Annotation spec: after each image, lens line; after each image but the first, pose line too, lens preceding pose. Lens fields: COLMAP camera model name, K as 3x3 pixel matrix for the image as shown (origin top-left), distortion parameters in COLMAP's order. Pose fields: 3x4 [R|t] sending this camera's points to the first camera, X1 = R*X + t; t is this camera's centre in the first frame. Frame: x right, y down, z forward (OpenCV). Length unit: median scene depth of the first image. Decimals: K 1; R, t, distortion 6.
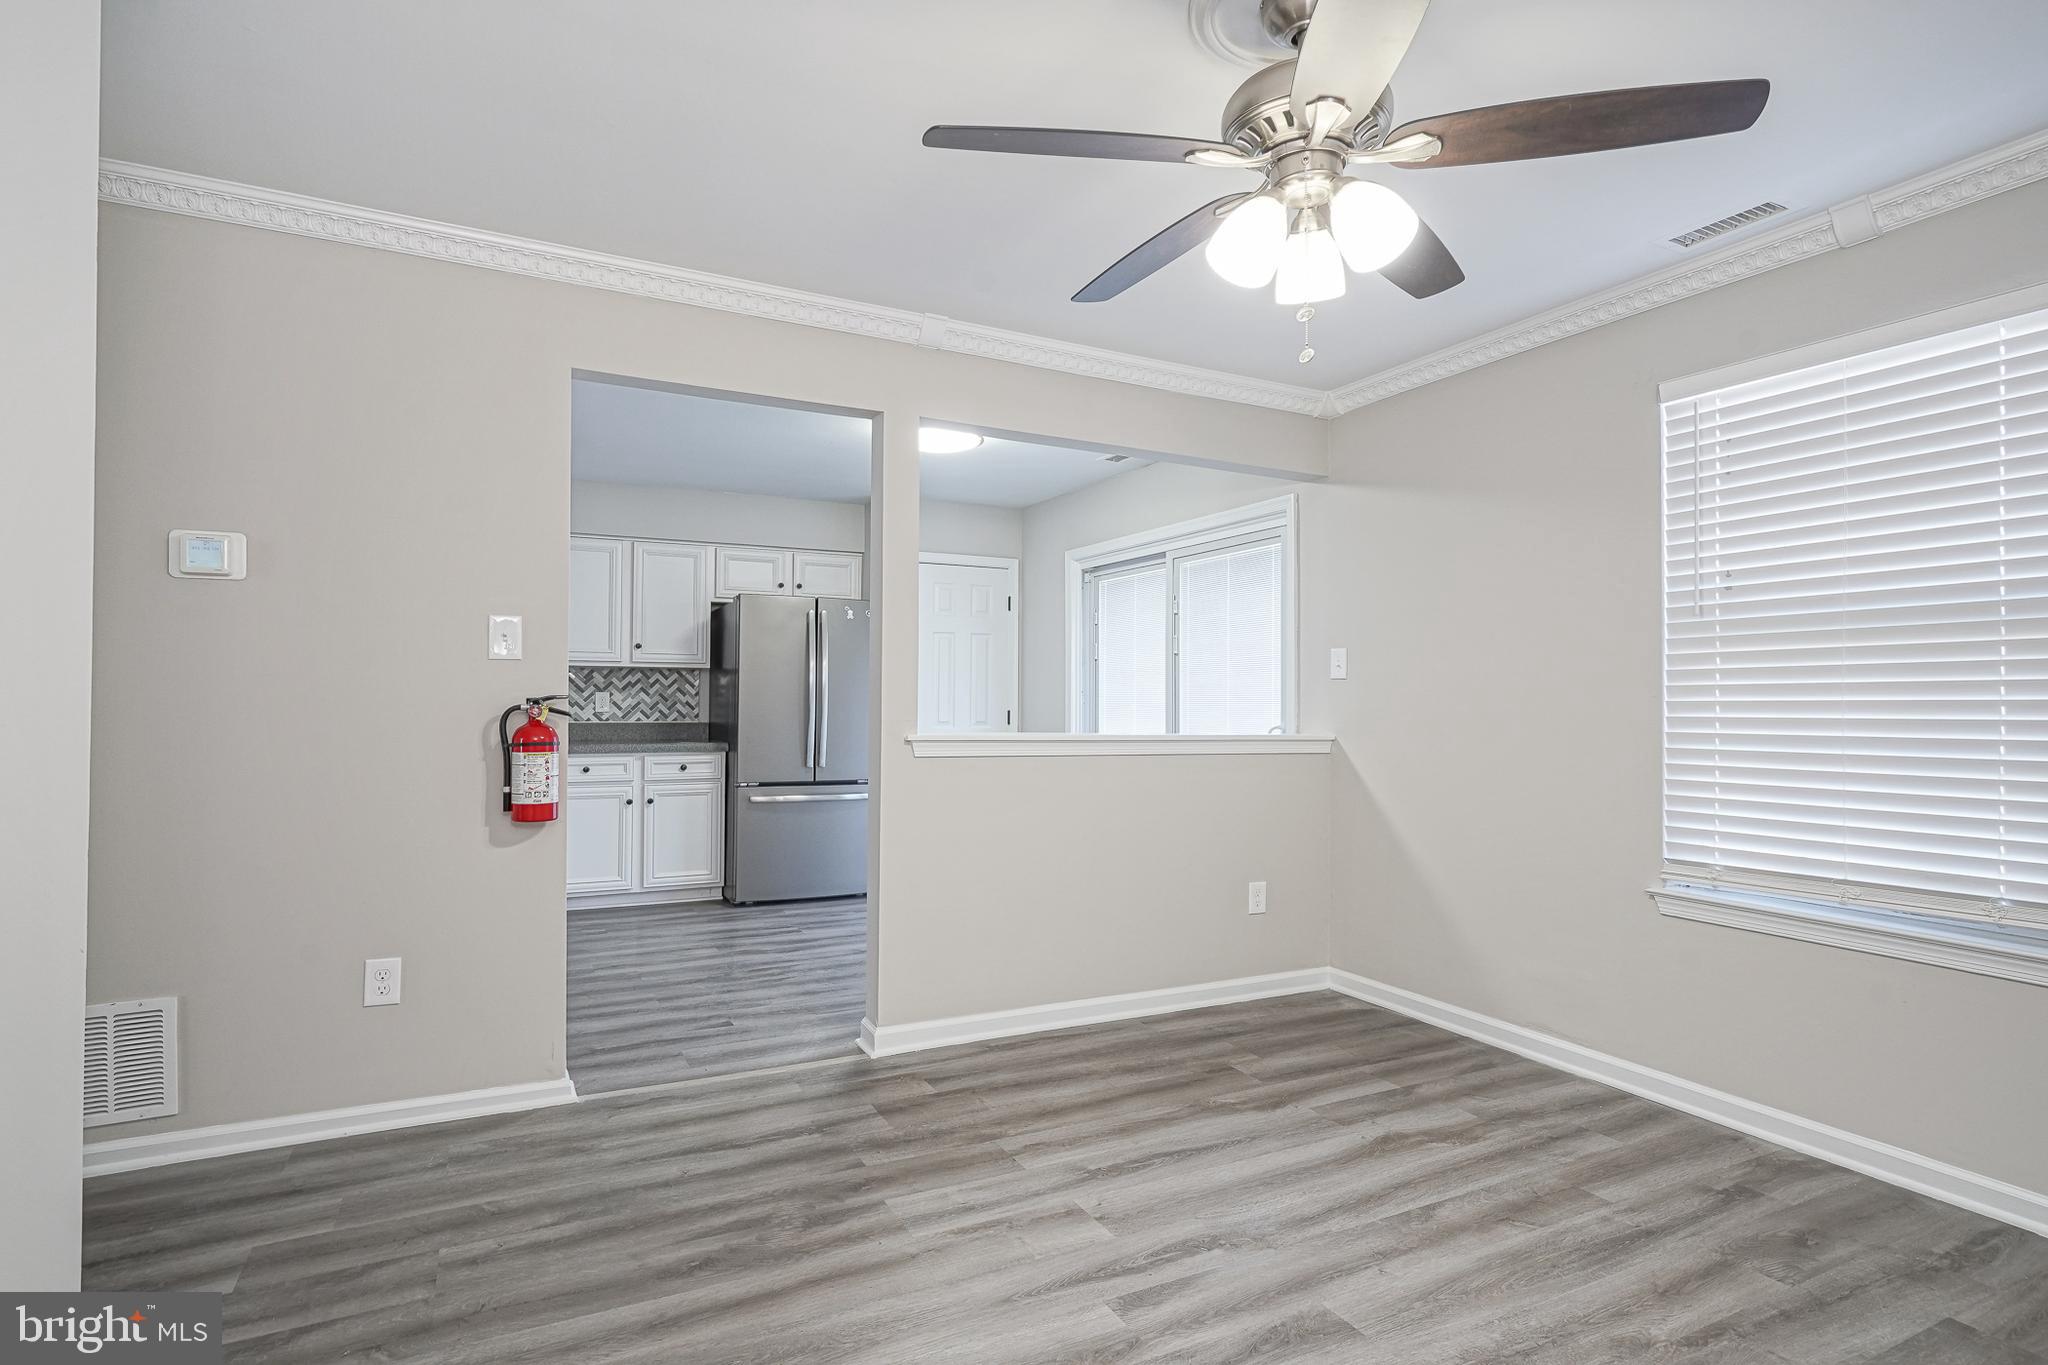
lens RADIAL K [[967.1, 0, 1025.8], [0, 967.1, 690.5], [0, 0, 1]] dist [-0.009350, 0.005138]
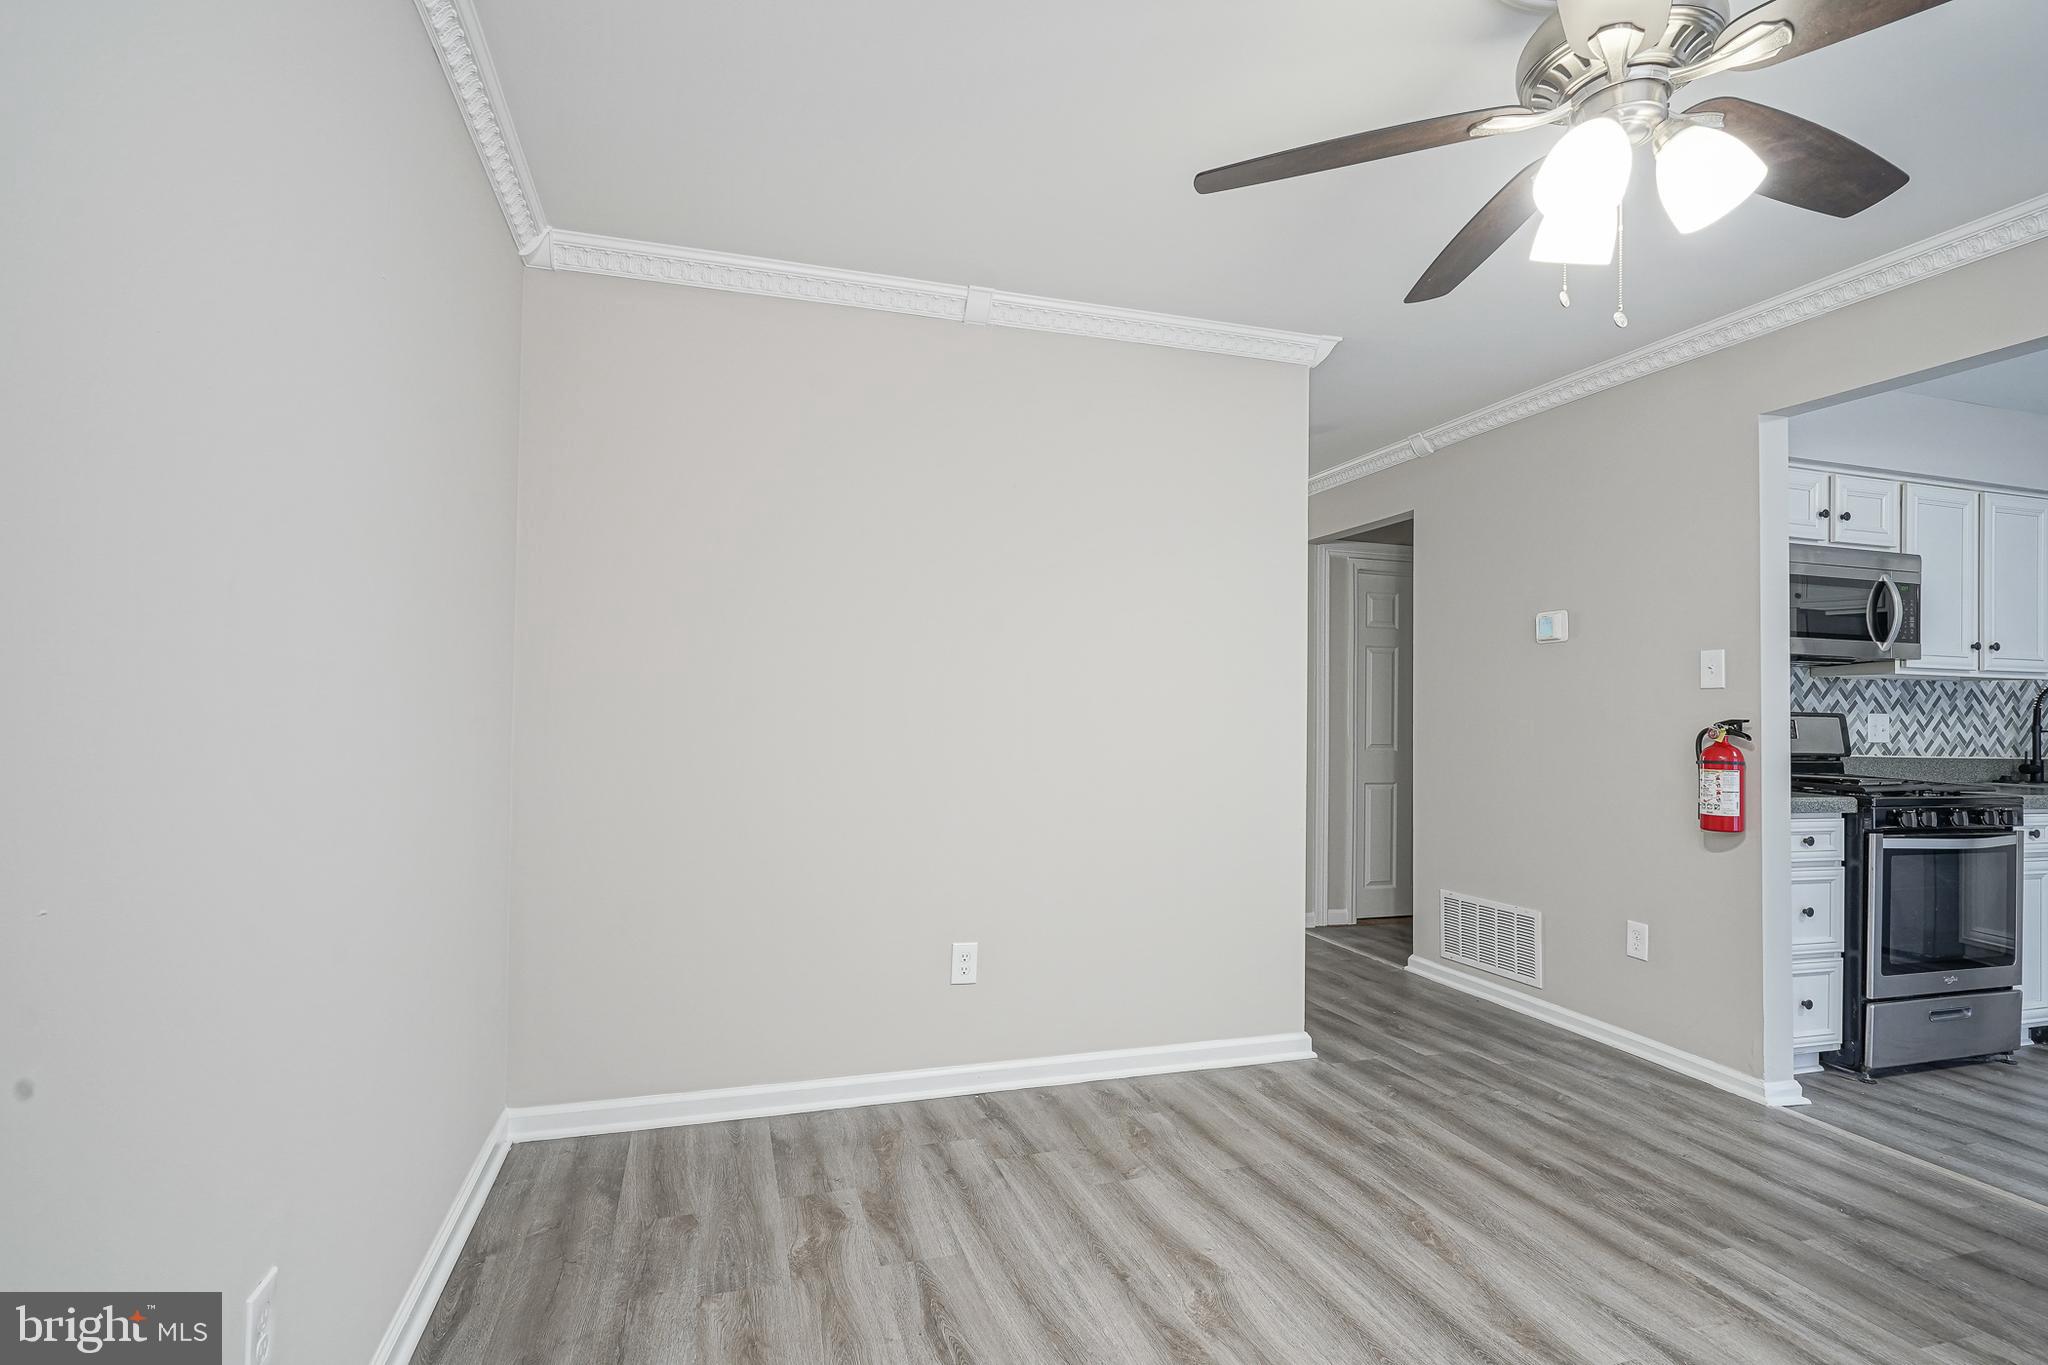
lens RADIAL K [[967.1, 0, 1046.8], [0, 967.1, 691.7], [0, 0, 1]] dist [-0.009350, 0.005138]
pose [[-0.107748, -0.029672, -0.993735, 0.771250], [-0.006262, 0.999555, -0.029166, 0.011680], [0.994159, 0.003080, -0.107886, 0.375886]]
